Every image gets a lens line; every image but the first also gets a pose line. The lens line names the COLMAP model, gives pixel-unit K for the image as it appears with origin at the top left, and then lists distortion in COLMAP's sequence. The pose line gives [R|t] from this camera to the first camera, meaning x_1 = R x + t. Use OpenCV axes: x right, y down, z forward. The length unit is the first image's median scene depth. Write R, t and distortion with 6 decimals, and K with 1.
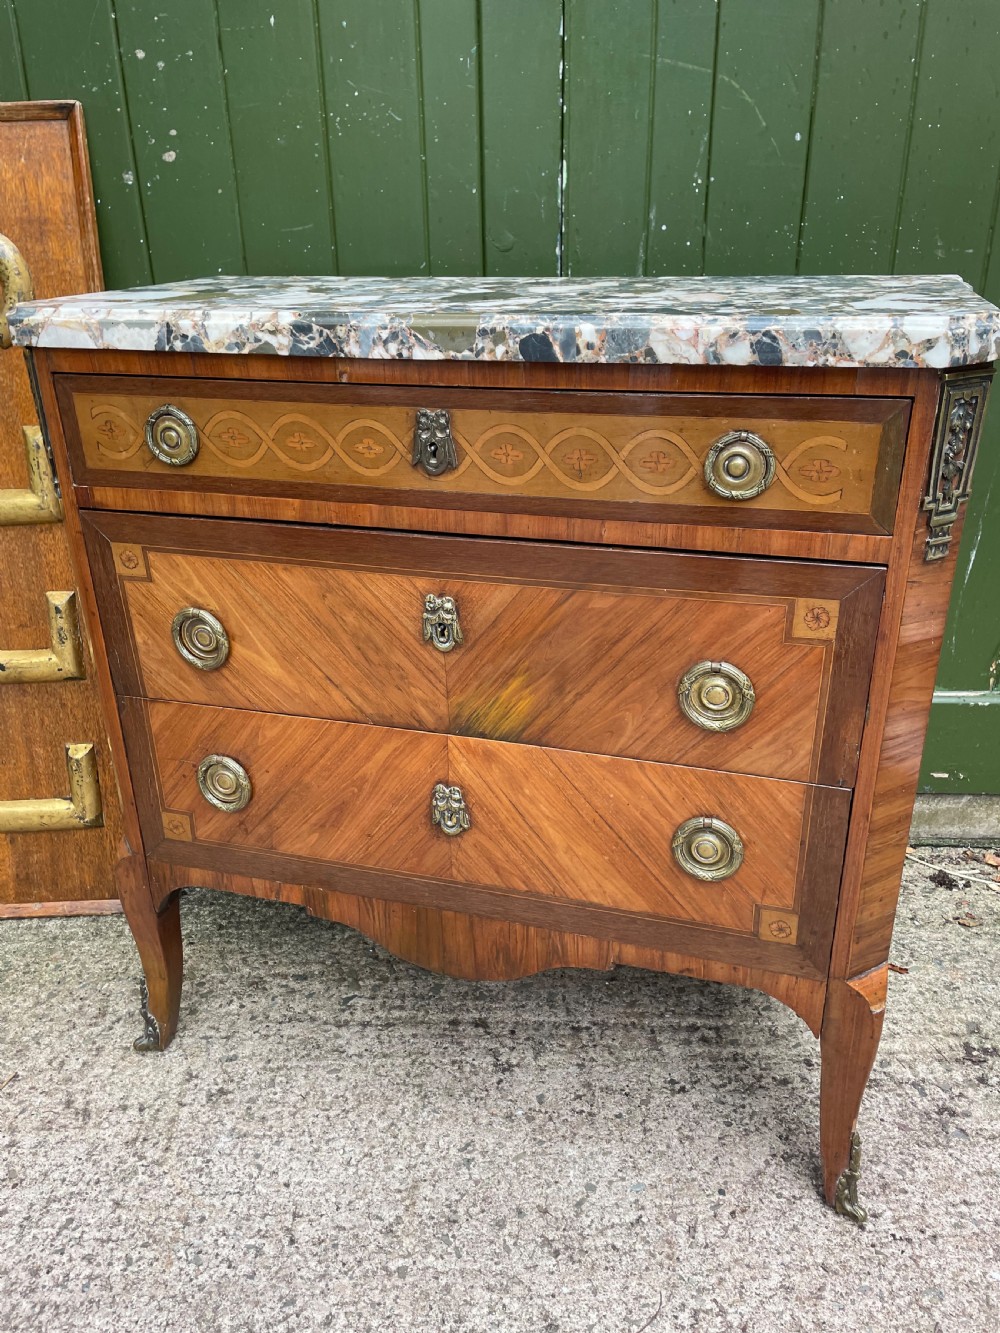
lens RADIAL K [[990.6, 0, 499.0], [0, 990.6, 661.7], [0, 0, 1]] dist [0.098118, -0.120529]
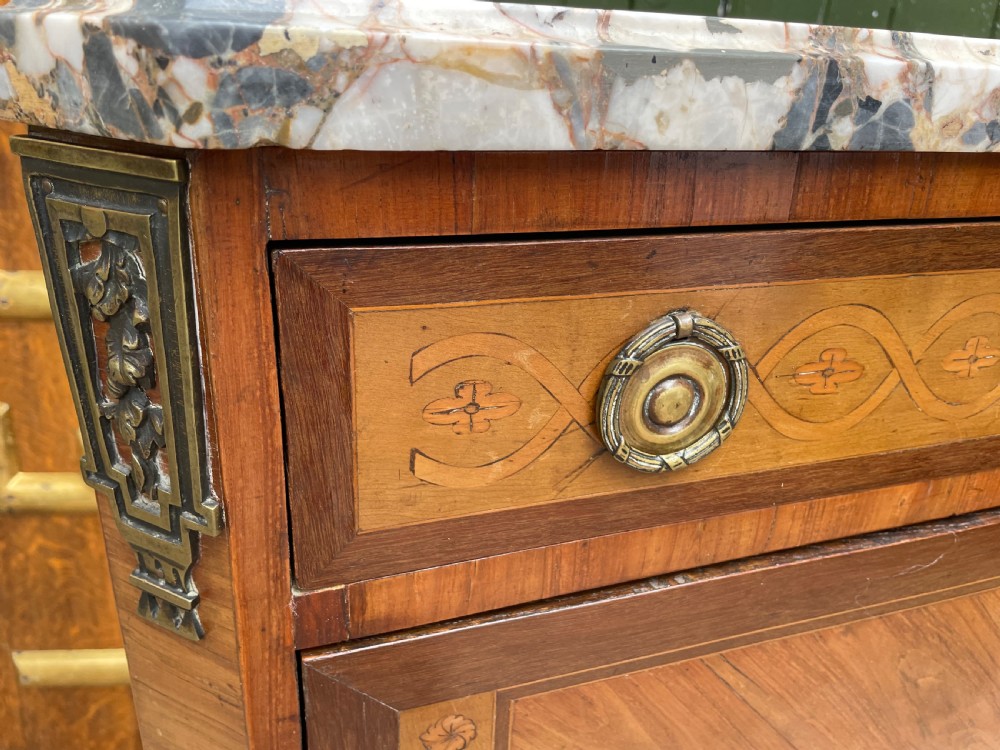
lens RADIAL K [[771.8, 0, 508.5], [0, 771.8, 368.5], [0, 0, 1]] dist [0.078115, -0.123531]
pose [[0.808906, -0.179766, 0.559781, -0.511647], [0.181983, 0.981907, 0.052354, -0.254586], [-0.559064, 0.059521, 0.826985, 0.797324]]
